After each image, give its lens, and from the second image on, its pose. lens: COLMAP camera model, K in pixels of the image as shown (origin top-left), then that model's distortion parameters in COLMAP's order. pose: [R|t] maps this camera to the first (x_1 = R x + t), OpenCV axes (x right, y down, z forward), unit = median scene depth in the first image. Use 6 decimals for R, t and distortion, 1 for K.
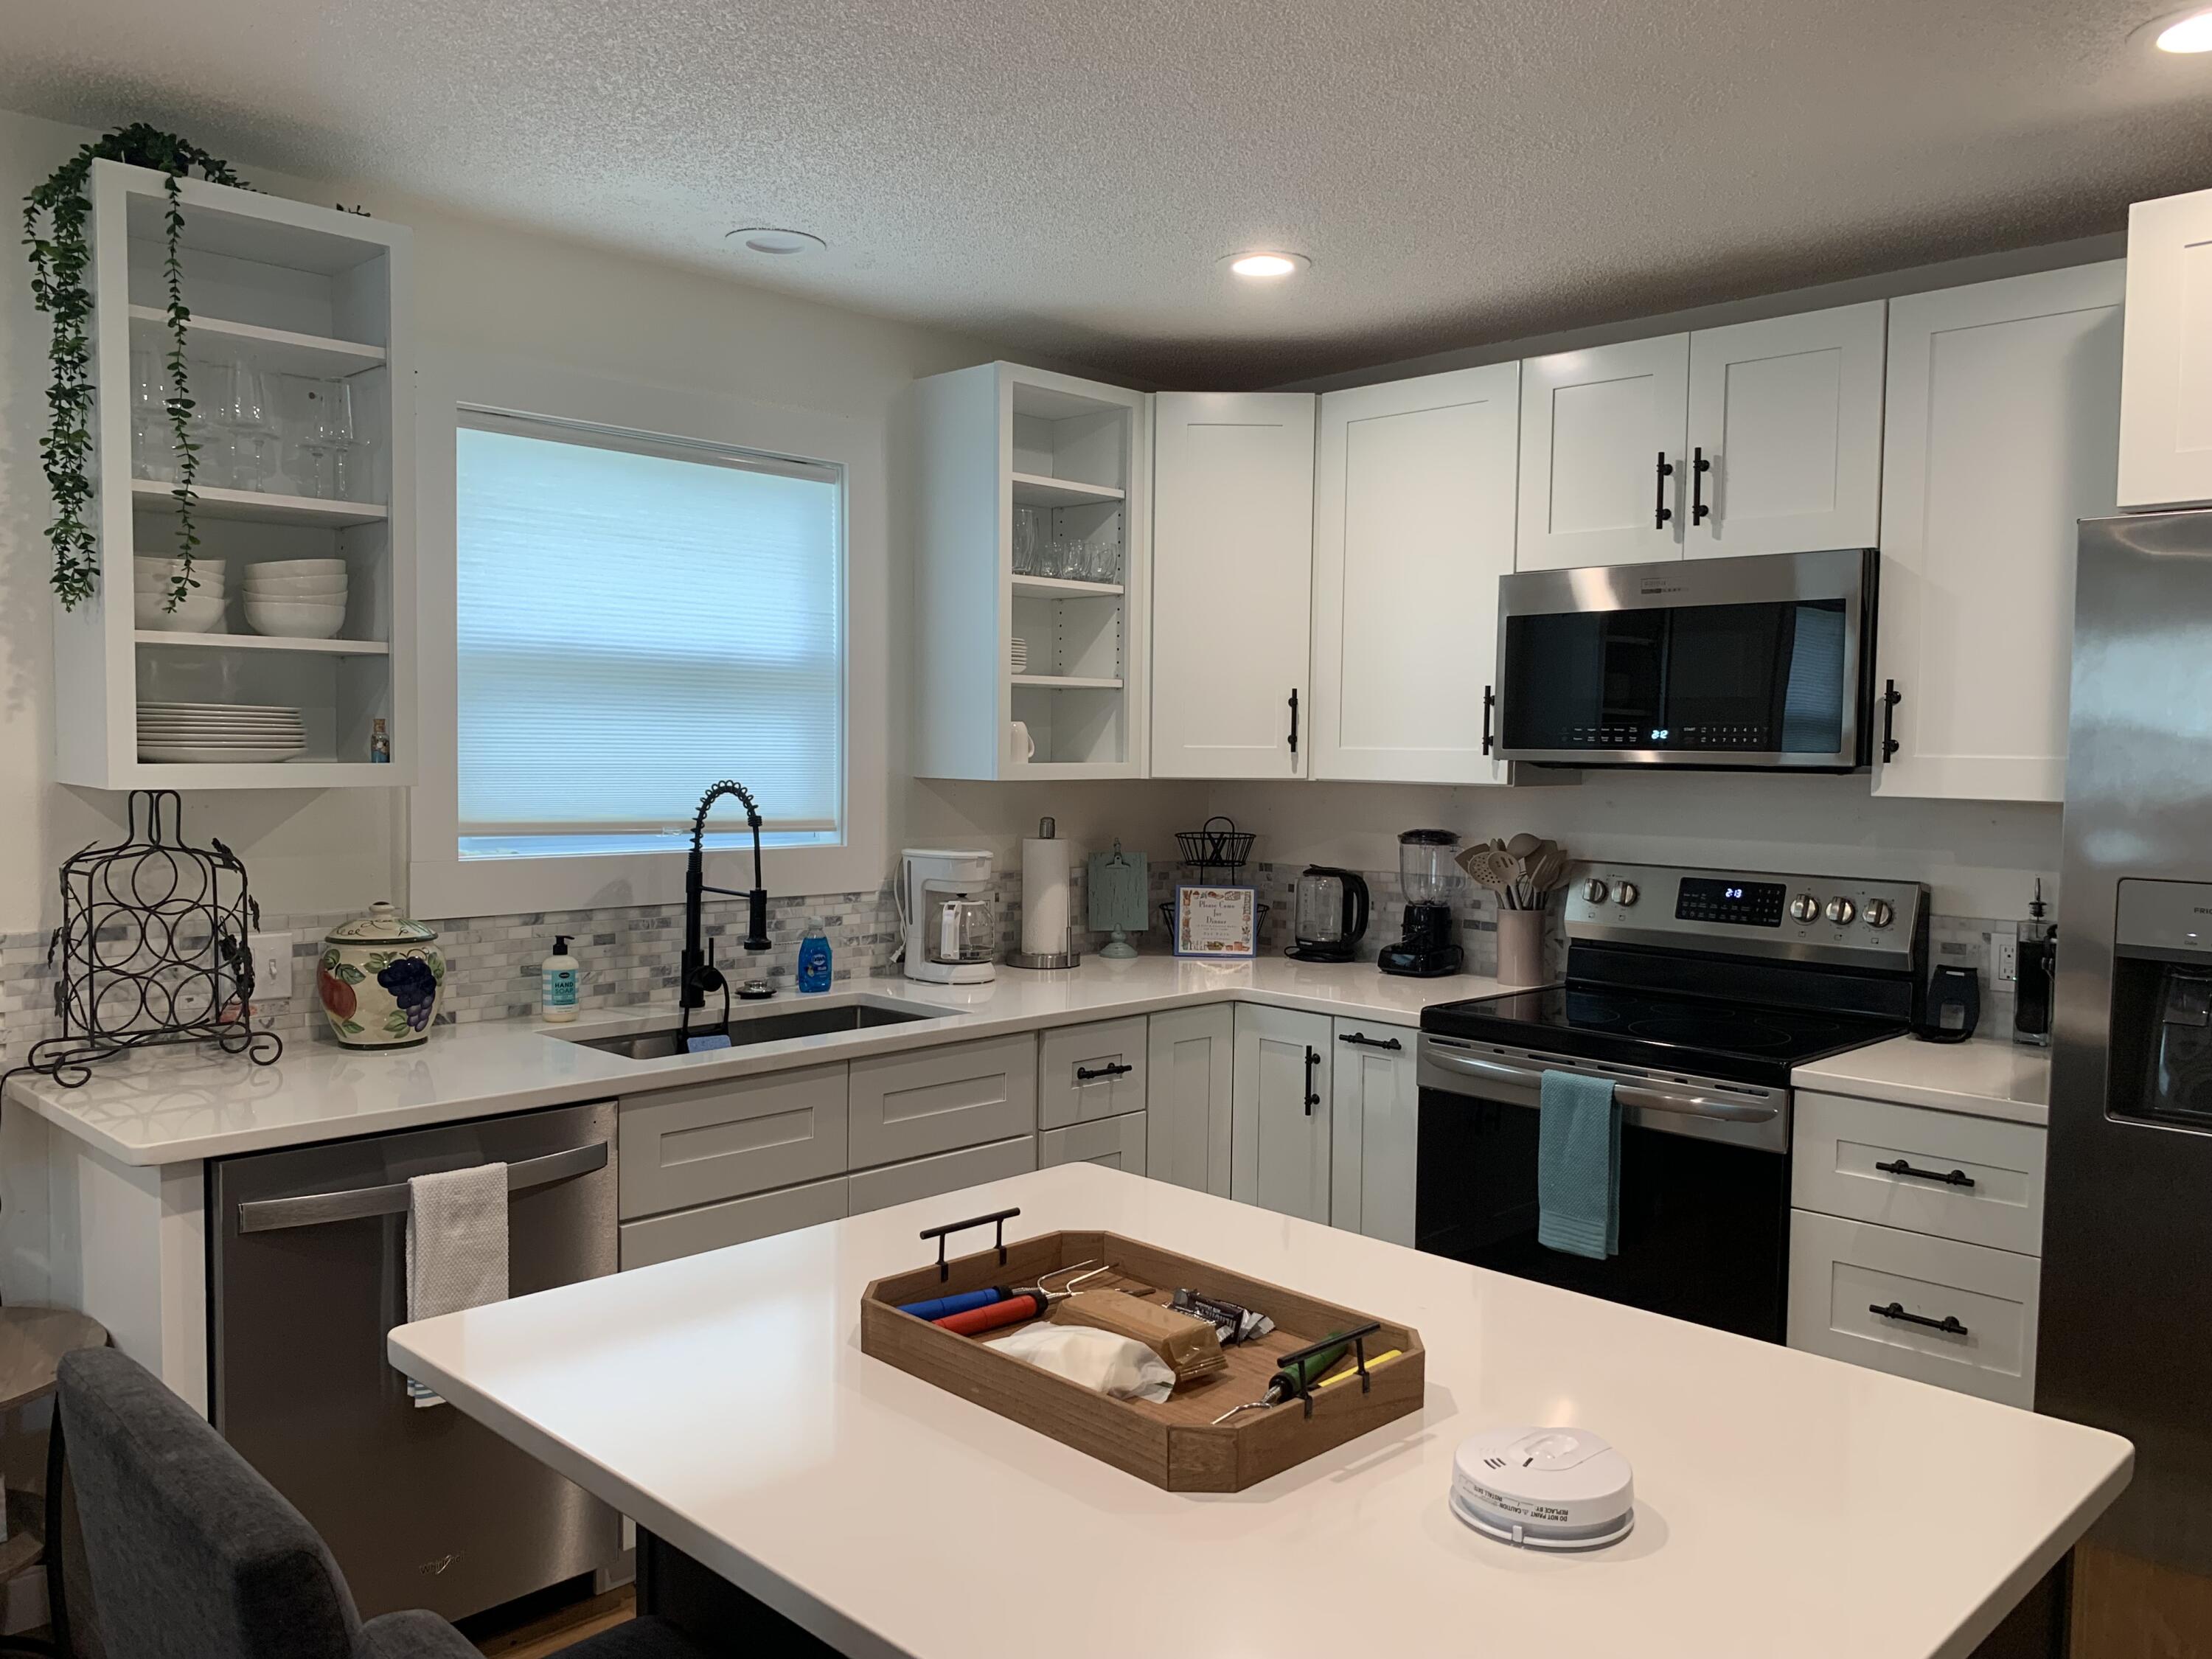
lens RADIAL K [[1659.8, 0, 1113.3], [0, 1659.8, 843.7], [0, 0, 1]] dist [0.071832, -0.129390]
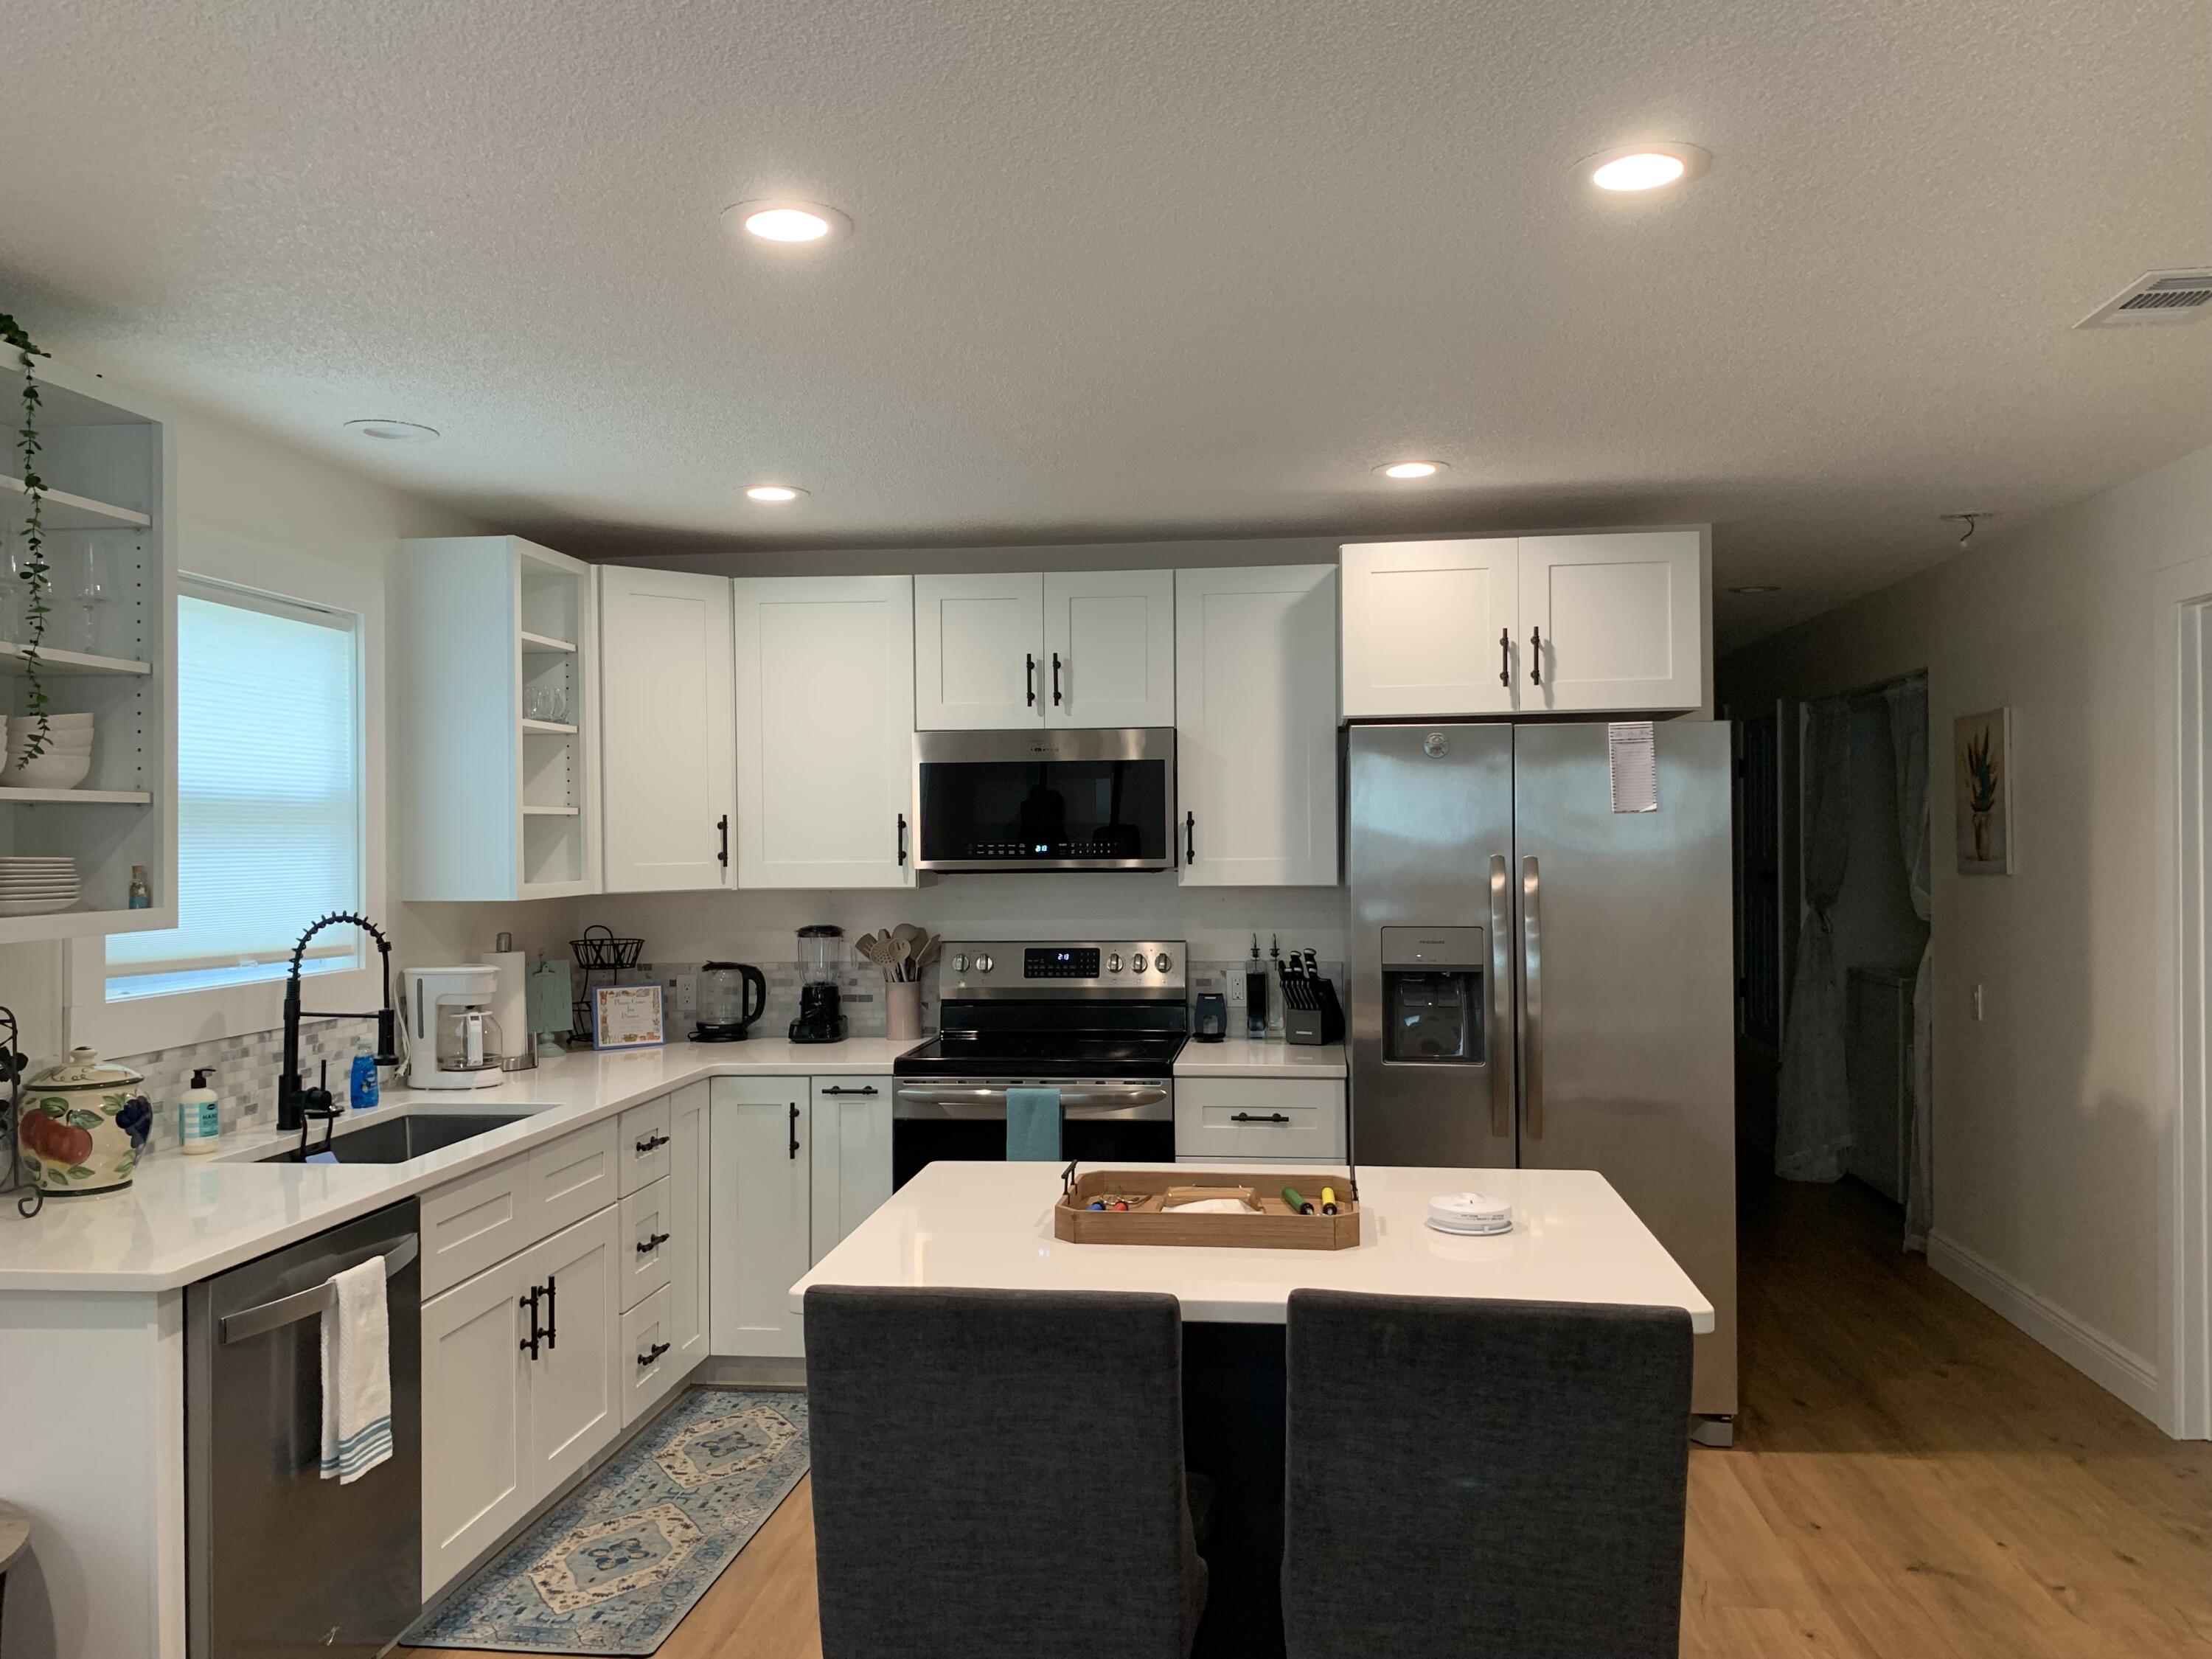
lens RADIAL K [[1664.4, 0, 1110.8], [0, 1664.4, 839.6], [0, 0, 1]] dist [0.029978, -0.051771]
pose [[0.785450, -0.020387, 0.618590, -0.498479], [0.057957, 0.997488, -0.040715, -0.011232], [-0.616206, 0.067832, 0.784659, -0.153561]]
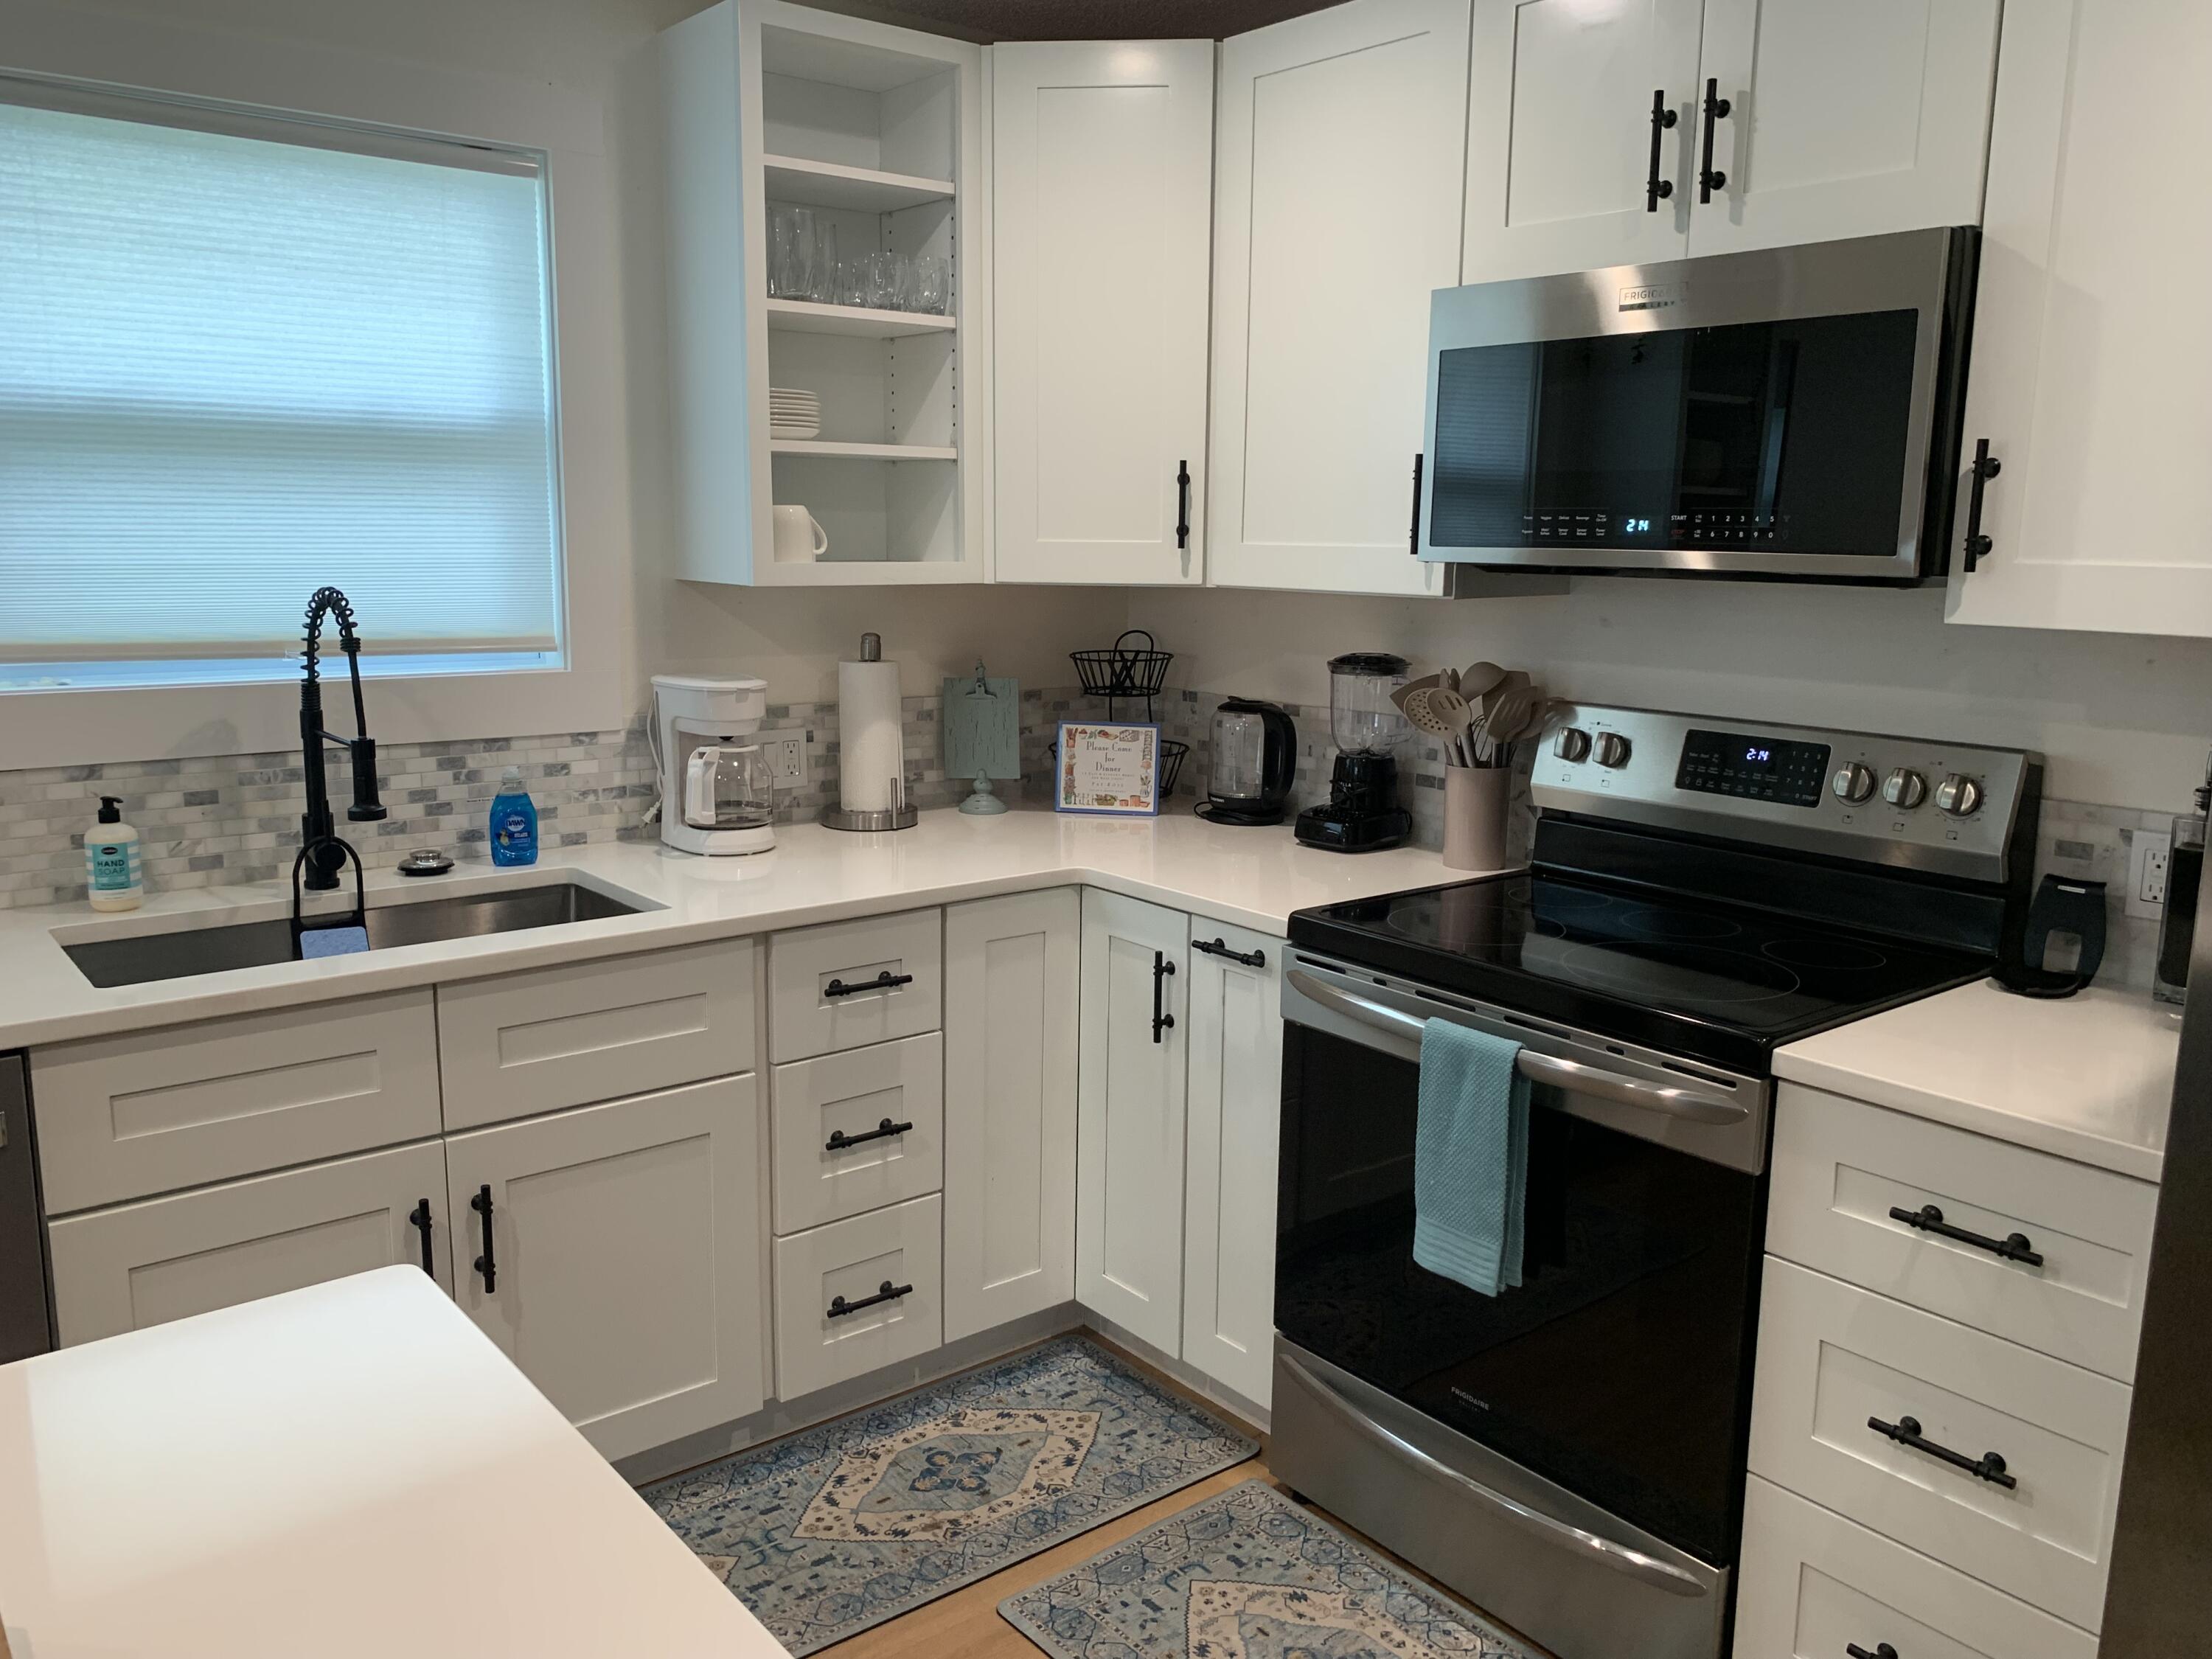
lens RADIAL K [[1678.1, 0, 1103.5], [0, 1678.1, 815.8], [0, 0, 1]] dist [0.012238, -0.012939]
pose [[0.994276, 0.019008, -0.105136, 0.182704], [-0.007438, 0.993974, 0.109363, -0.021245], [0.106582, -0.107955, 0.988426, 0.289653]]
